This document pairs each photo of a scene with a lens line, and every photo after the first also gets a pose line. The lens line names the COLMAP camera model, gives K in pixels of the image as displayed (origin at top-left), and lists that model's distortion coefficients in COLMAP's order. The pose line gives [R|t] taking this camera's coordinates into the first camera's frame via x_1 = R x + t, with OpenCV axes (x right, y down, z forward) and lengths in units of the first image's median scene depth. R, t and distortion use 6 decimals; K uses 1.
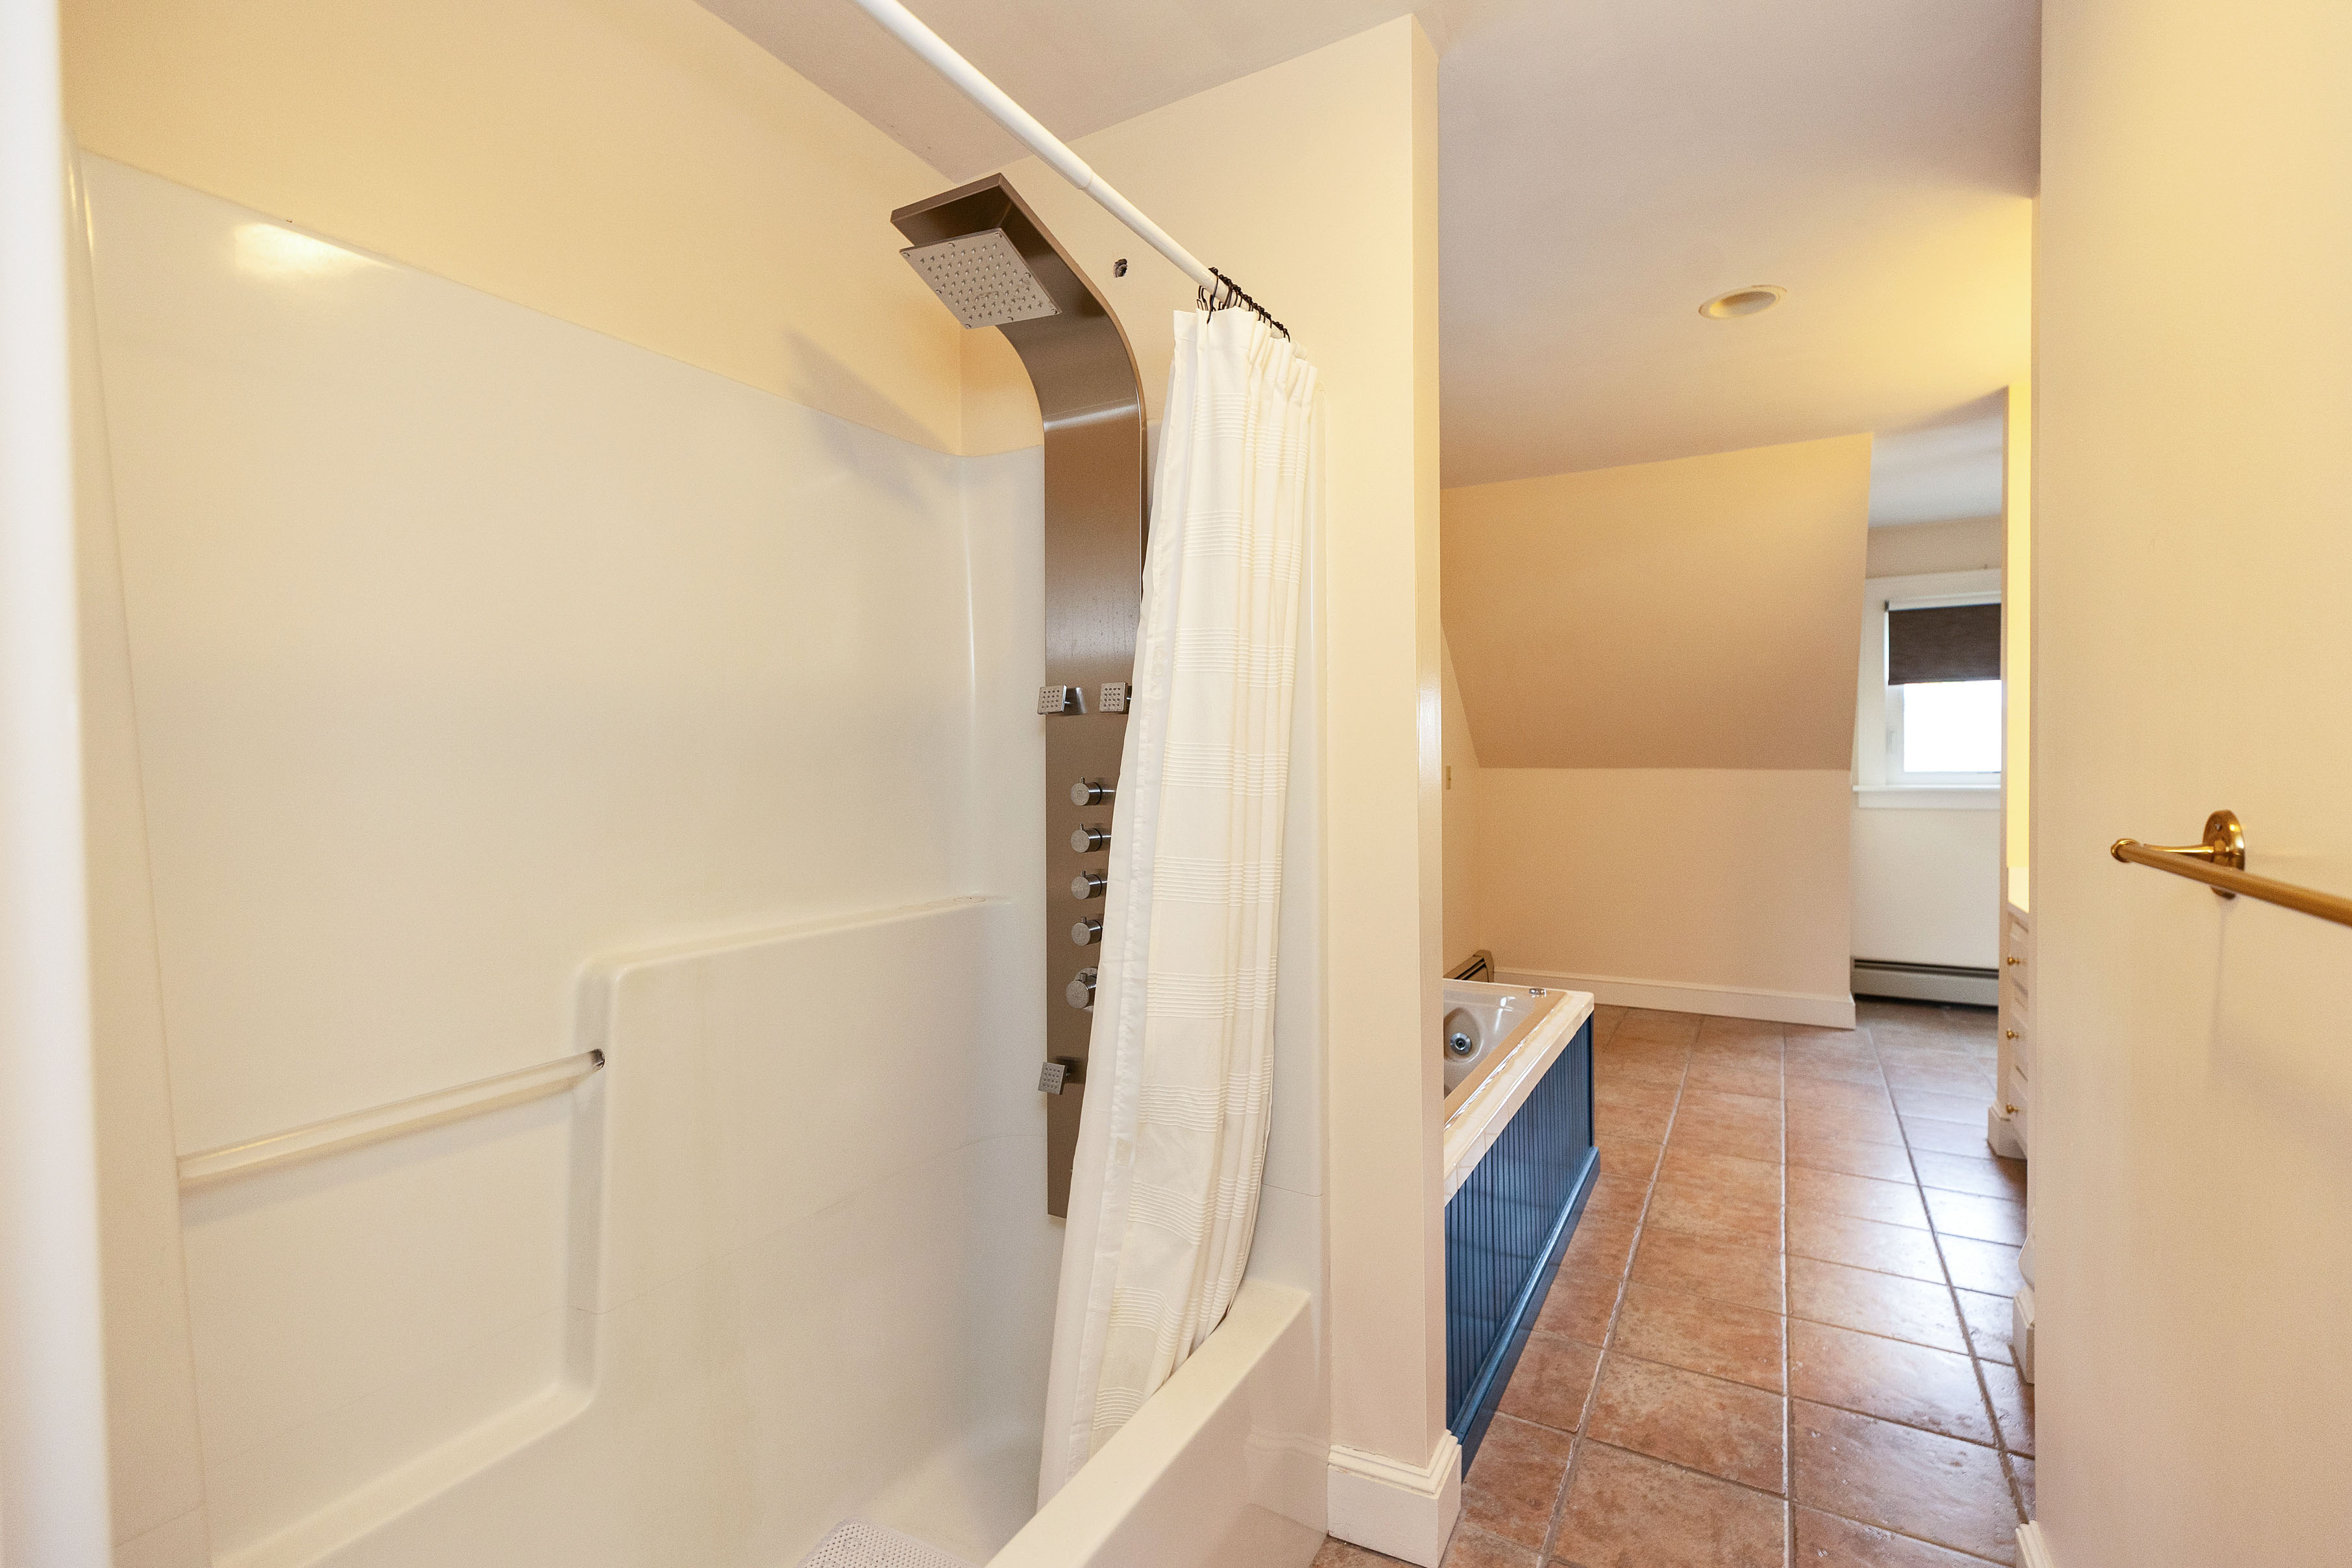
lens RADIAL K [[1064.5, 0, 1176.0], [0, 1064.5, 775.7], [0, 0, 1]] dist [-0.000115, 0.000007]
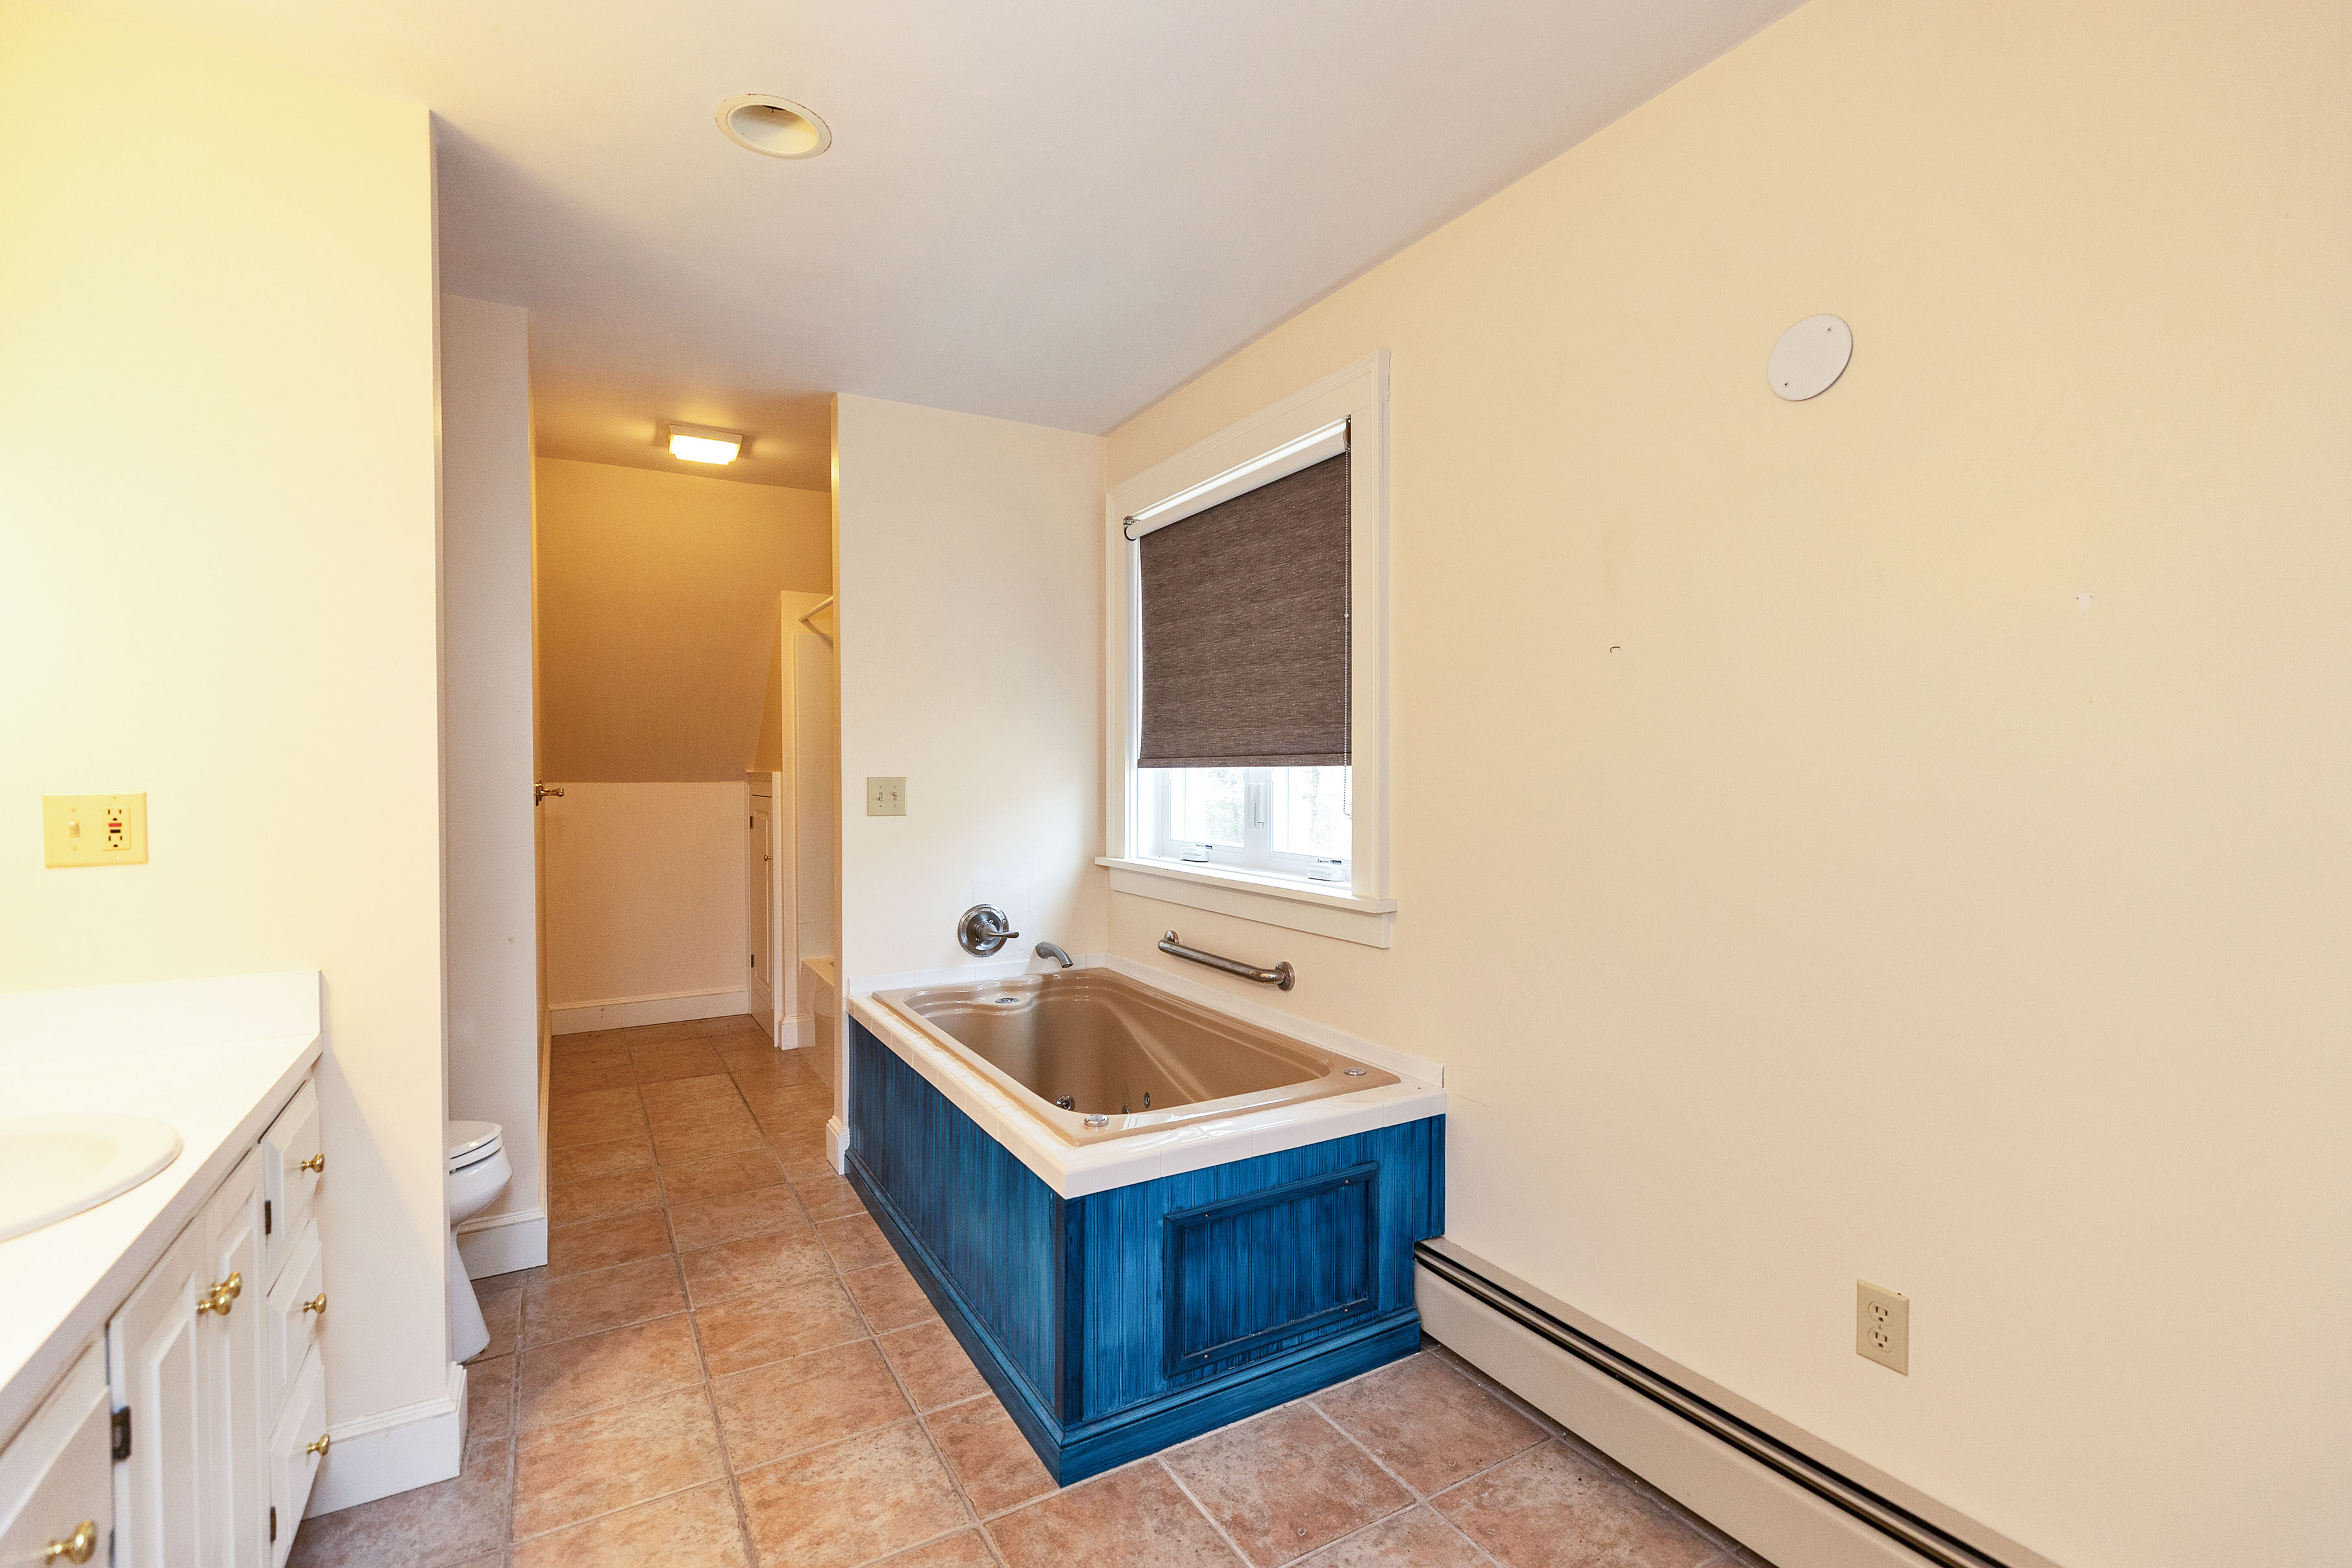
lens RADIAL K [[1064.5, 0, 1177.3], [0, 1064.5, 781.5], [0, 0, 1]] dist [-0.000115, 0.000007]
pose [[-0.506751, 0.015038, -0.861961, 1.153199], [-0.005495, 0.999771, 0.020672, -0.023989], [0.862075, 0.015212, -0.506553, 1.808395]]
